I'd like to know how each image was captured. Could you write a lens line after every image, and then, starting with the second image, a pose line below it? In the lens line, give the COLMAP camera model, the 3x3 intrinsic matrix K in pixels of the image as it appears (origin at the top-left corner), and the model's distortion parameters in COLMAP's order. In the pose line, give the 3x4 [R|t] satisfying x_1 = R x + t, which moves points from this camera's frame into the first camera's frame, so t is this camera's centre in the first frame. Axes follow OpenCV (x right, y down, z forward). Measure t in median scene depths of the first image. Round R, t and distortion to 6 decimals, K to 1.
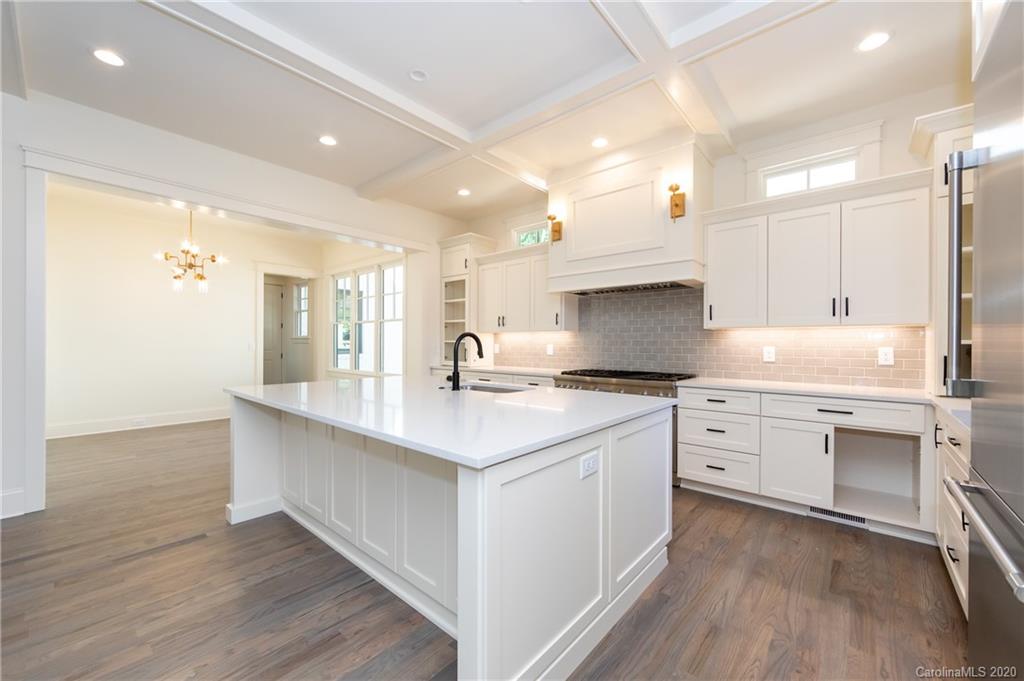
lens RADIAL K [[400.5, 0, 507.7], [0, 400.5, 342.7], [0, 0, 1]] dist [-0.000162, -0.000630]
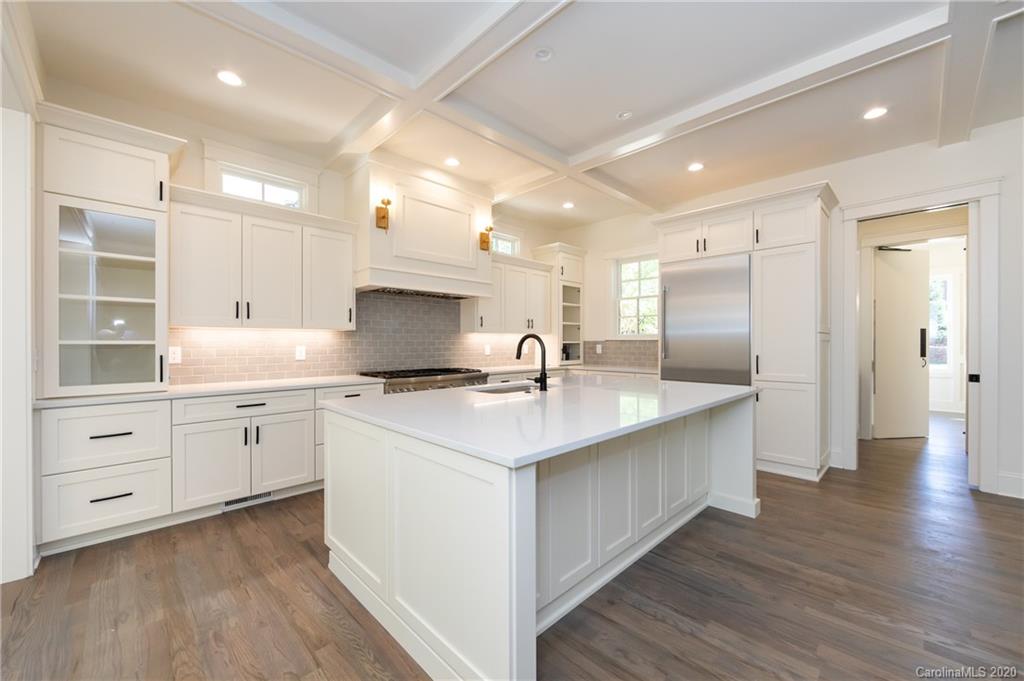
lens RADIAL K [[400.5, 0, 515.0], [0, 400.5, 344.5], [0, 0, 1]] dist [-0.000162, -0.000630]
pose [[0.067180, -0.006995, 0.997716, -0.787022], [0.002430, 0.999974, 0.006847, -0.003513], [-0.997738, 0.001964, 0.067196, 0.685967]]
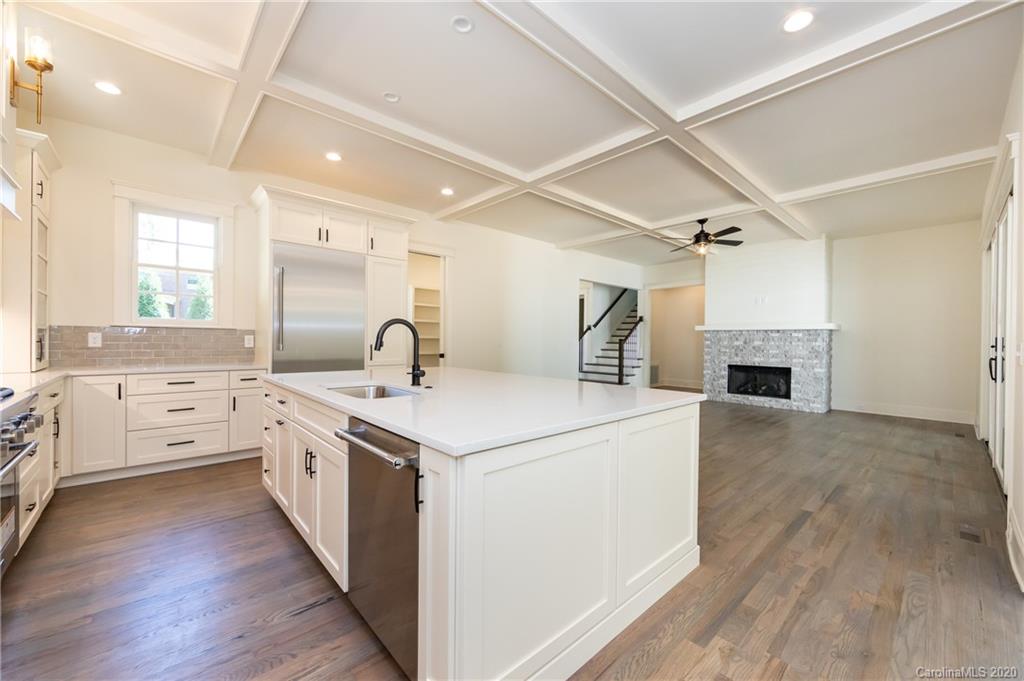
lens RADIAL K [[400.5, 0, 514.0], [0, 400.5, 342.9], [0, 0, 1]] dist [-0.000162, -0.000630]
pose [[-0.993956, -0.015278, 0.108708, -0.299380], [-0.014410, 0.999858, 0.008764, 0.009976], [-0.108826, 0.007145, -0.994035, 1.269731]]
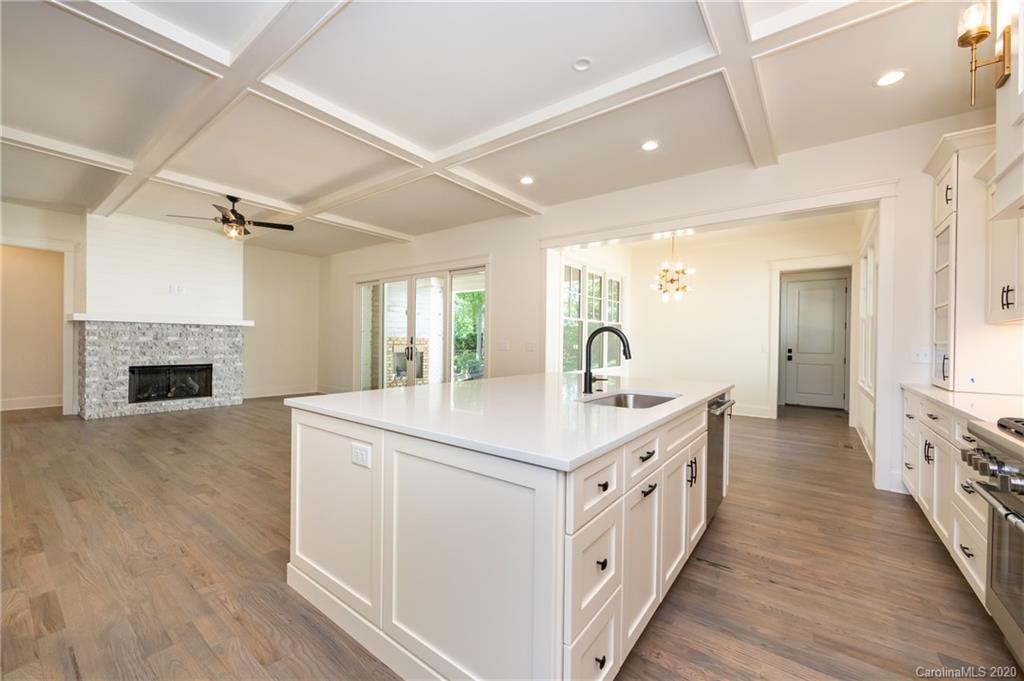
lens RADIAL K [[400.5, 0, 513.3], [0, 400.5, 342.3], [0, 0, 1]] dist [-0.000162, -0.000630]
pose [[0.071227, 0.000302, -0.997460, 0.502652], [-0.014331, 0.999897, -0.000720, 0.007128], [0.997357, 0.014346, 0.071224, 0.530370]]
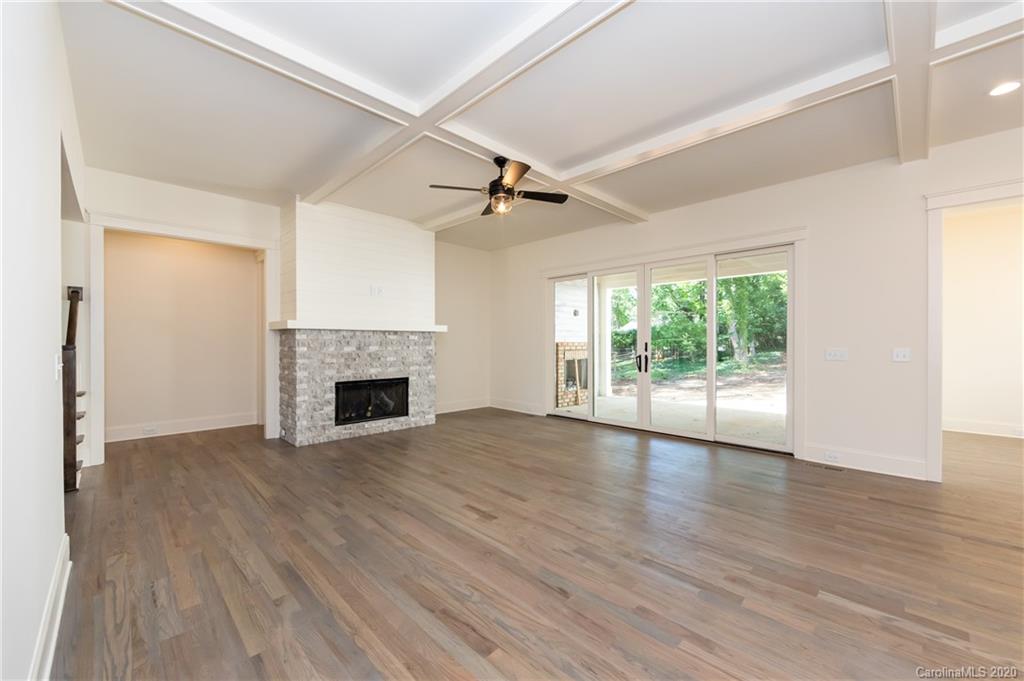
lens RADIAL K [[400.5, 0, 515.2], [0, 400.5, 342.9], [0, 0, 1]] dist [-0.000162, -0.000630]
pose [[-0.064820, -0.001590, -0.997896, 0.116188], [-0.002532, 0.999996, -0.001429, -0.007191], [0.997894, 0.002434, -0.064824, -0.171207]]
